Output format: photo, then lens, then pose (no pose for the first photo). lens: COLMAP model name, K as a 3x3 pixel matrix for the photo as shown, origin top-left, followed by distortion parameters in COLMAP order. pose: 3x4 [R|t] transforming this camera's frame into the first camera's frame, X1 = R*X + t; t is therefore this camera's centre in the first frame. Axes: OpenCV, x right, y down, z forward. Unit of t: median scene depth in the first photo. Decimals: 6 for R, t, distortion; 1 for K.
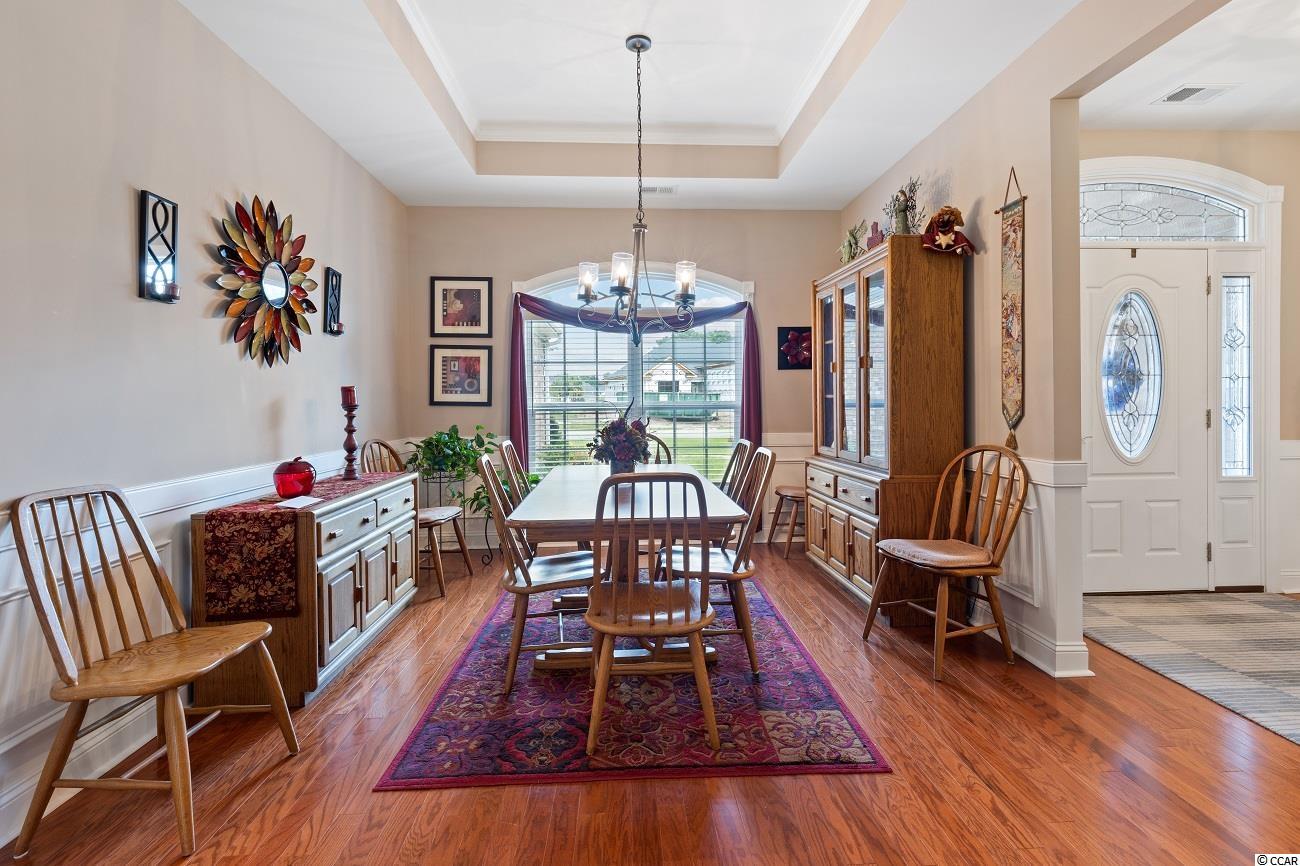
lens RADIAL K [[600.7, 0, 651.2], [0, 600.7, 401.7], [0, 0, 1]] dist [0.005052, 0.000142]
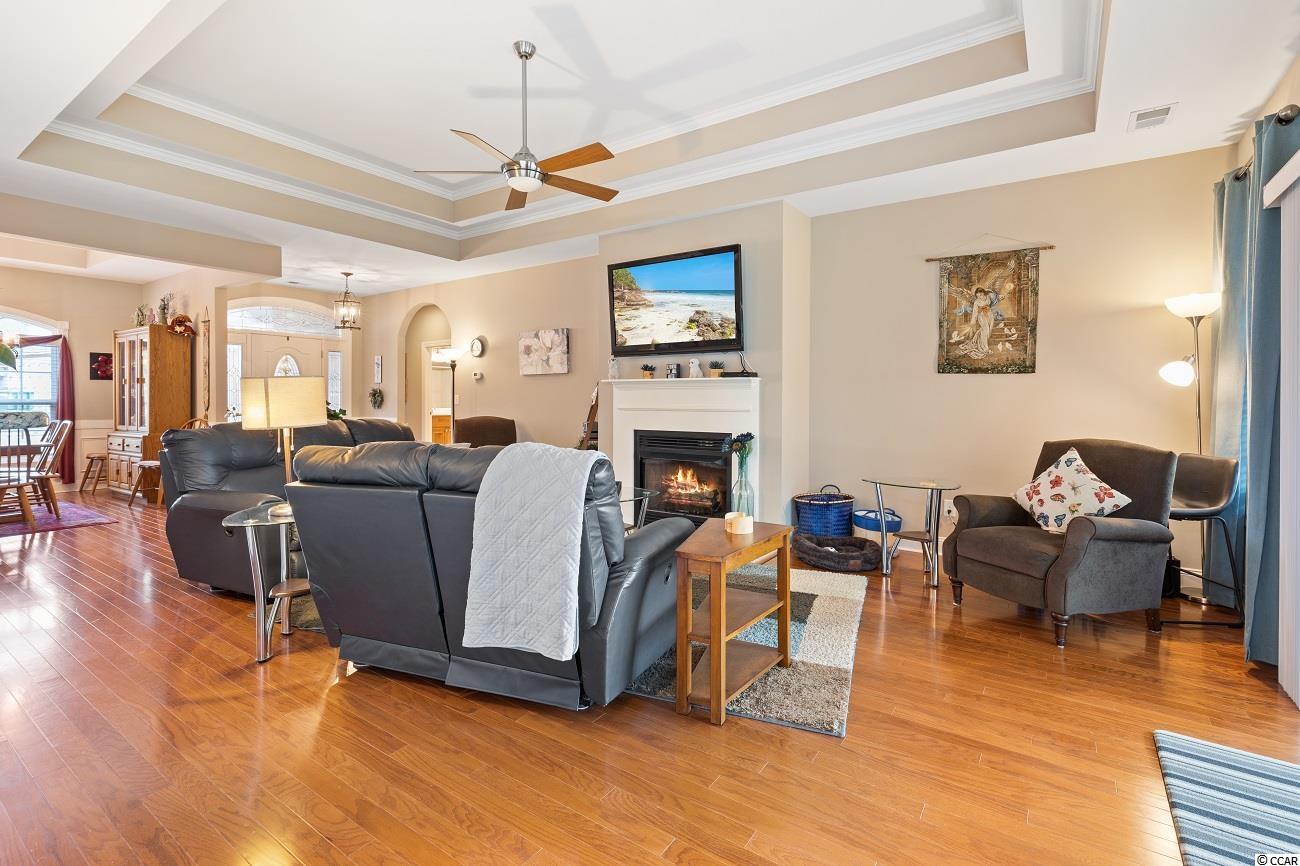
lens RADIAL K [[600.7, 0, 655.2], [0, 600.7, 398.8], [0, 0, 1]] dist [0.005052, 0.000142]
pose [[0.608409, 0.006397, 0.793598, -0.179316], [-0.004417, 0.999979, -0.004675, -0.001988], [-0.793611, -0.000661, 0.608425, -1.445241]]
